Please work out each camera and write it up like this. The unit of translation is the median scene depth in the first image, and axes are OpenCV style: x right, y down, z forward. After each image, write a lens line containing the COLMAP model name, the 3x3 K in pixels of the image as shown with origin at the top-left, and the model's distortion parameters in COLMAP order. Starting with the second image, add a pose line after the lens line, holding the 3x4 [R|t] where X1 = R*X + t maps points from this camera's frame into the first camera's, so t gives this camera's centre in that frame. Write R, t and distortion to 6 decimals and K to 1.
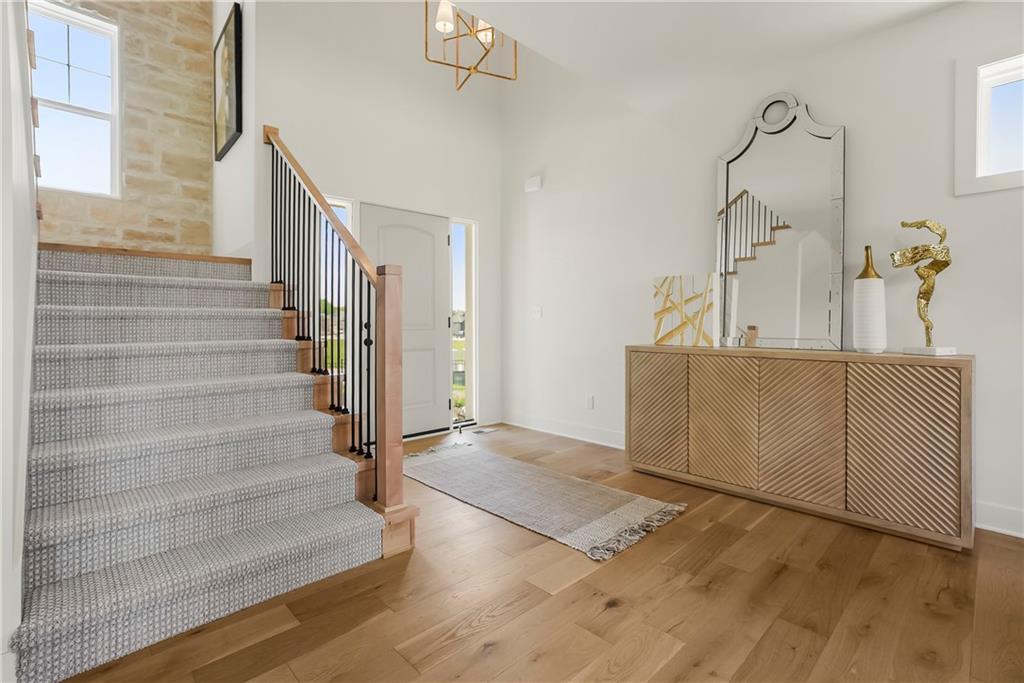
lens RADIAL K [[483.5, 0, 503.7], [0, 483.5, 323.3], [0, 0, 1]] dist [-0.049533, 0.026783]
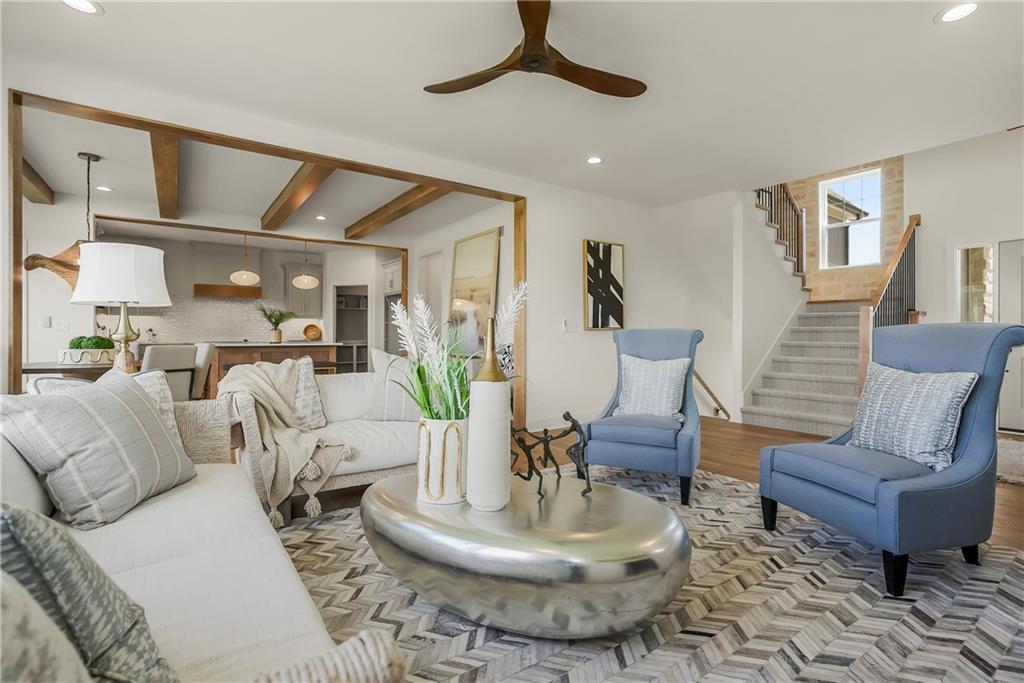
lens RADIAL K [[478.5, 0, 510.3], [0, 478.5, 339.2], [0, 0, 1]] dist [-0.047154, 0.025418]
pose [[-0.136553, 0.009968, -0.990583, 1.322043], [-0.000927, 0.999948, 0.010191, 0.003498], [0.990632, 0.002310, -0.136536, -0.169170]]
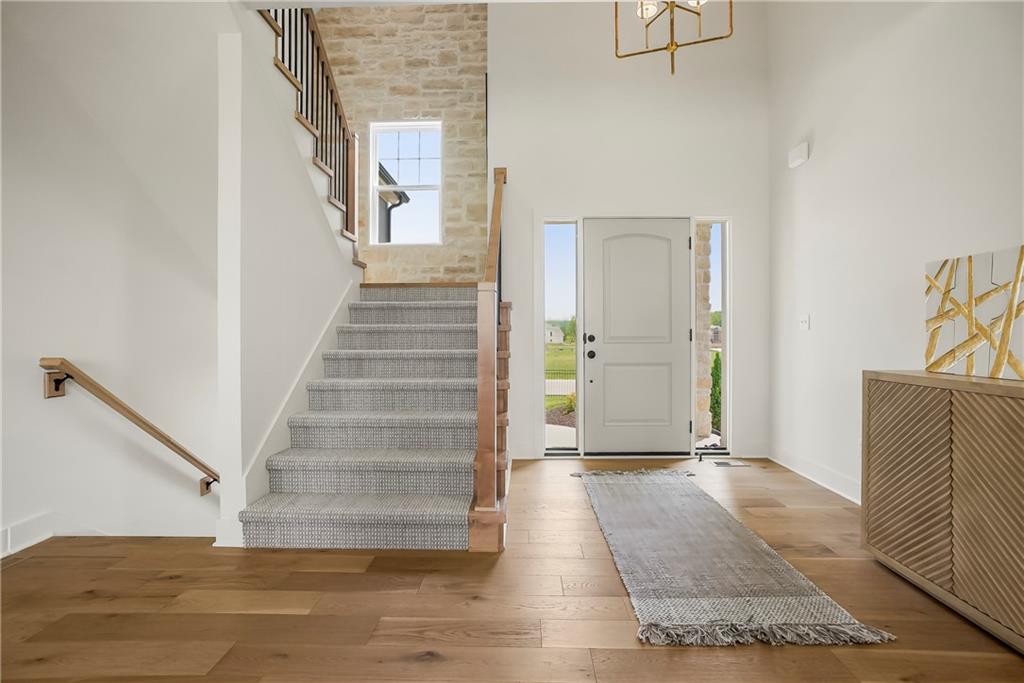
lens RADIAL K [[478.5, 0, 510.3], [0, 478.5, 339.2], [0, 0, 1]] dist [-0.047154, 0.025418]
pose [[0.703822, 0.006755, -0.710344, 0.366558], [-0.000539, 0.999960, 0.008974, -0.002258], [0.710376, -0.005933, 0.703798, 0.191303]]
